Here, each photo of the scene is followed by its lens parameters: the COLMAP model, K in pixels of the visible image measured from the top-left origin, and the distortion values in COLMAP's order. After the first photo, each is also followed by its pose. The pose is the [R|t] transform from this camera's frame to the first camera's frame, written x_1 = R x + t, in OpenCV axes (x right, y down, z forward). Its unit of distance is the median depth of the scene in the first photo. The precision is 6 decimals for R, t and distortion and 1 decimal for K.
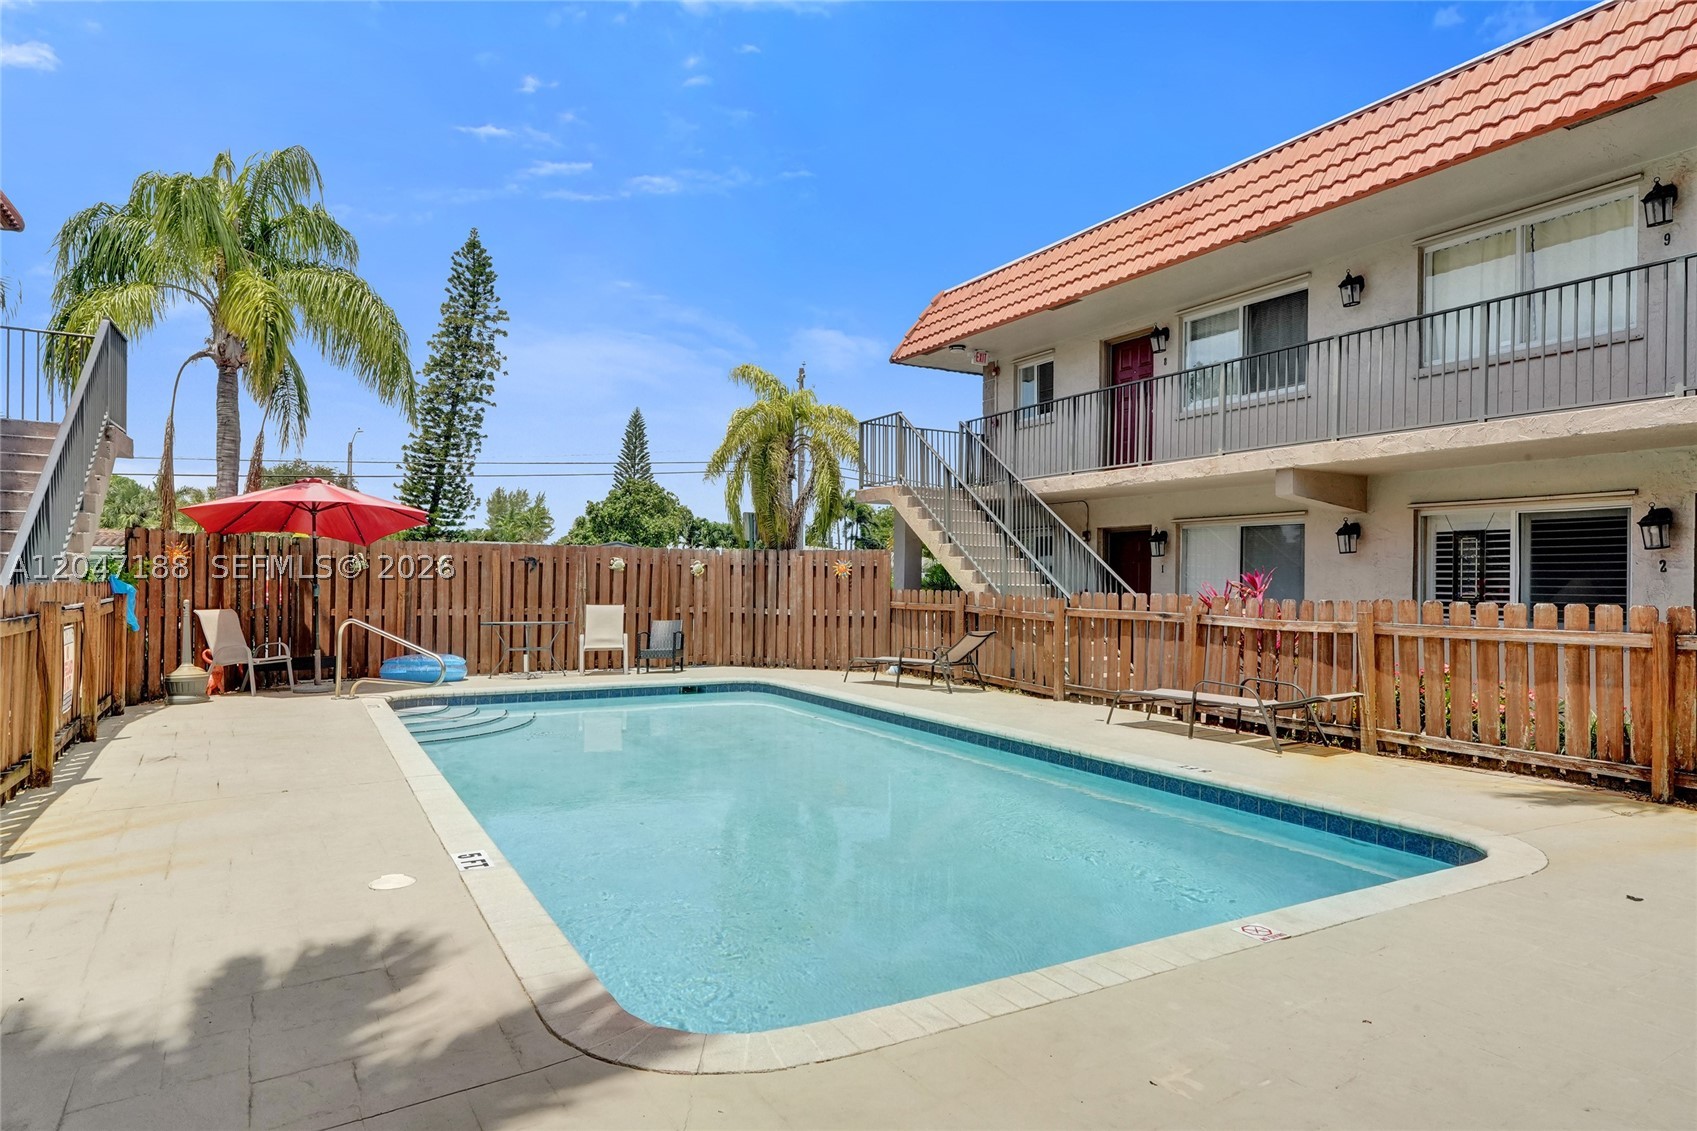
lens RADIAL K [[974.2, 0, 848.5], [0, 974.2, 565.5], [0, 0, 1]] dist [0.011337, -0.000002]
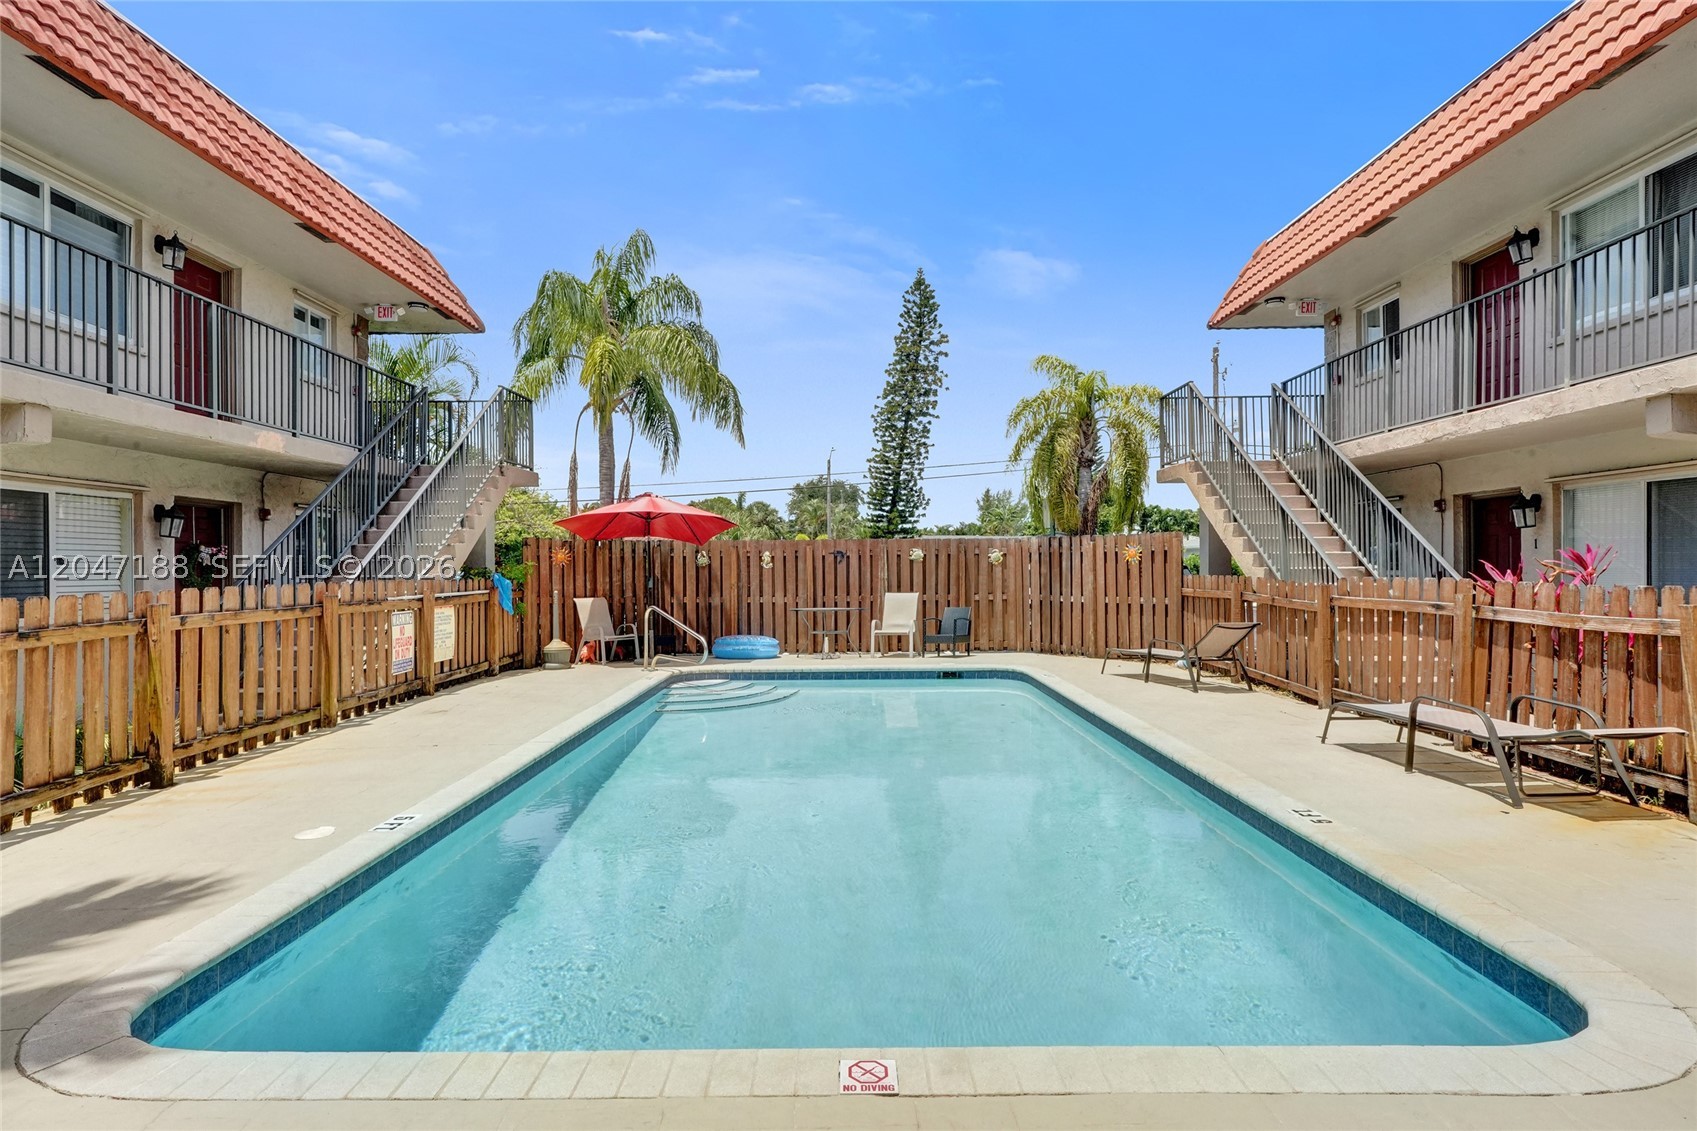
lens RADIAL K [[883.7, 0, 846.8], [0, 883.7, 557.8], [0, 0, 1]] dist [0.001448, 0.000952]
pose [[0.863653, -0.023149, -0.503554, 0.193747], [0.025729, 0.999667, -0.001826, 0.001692], [0.503429, -0.011379, 0.863962, 0.118987]]
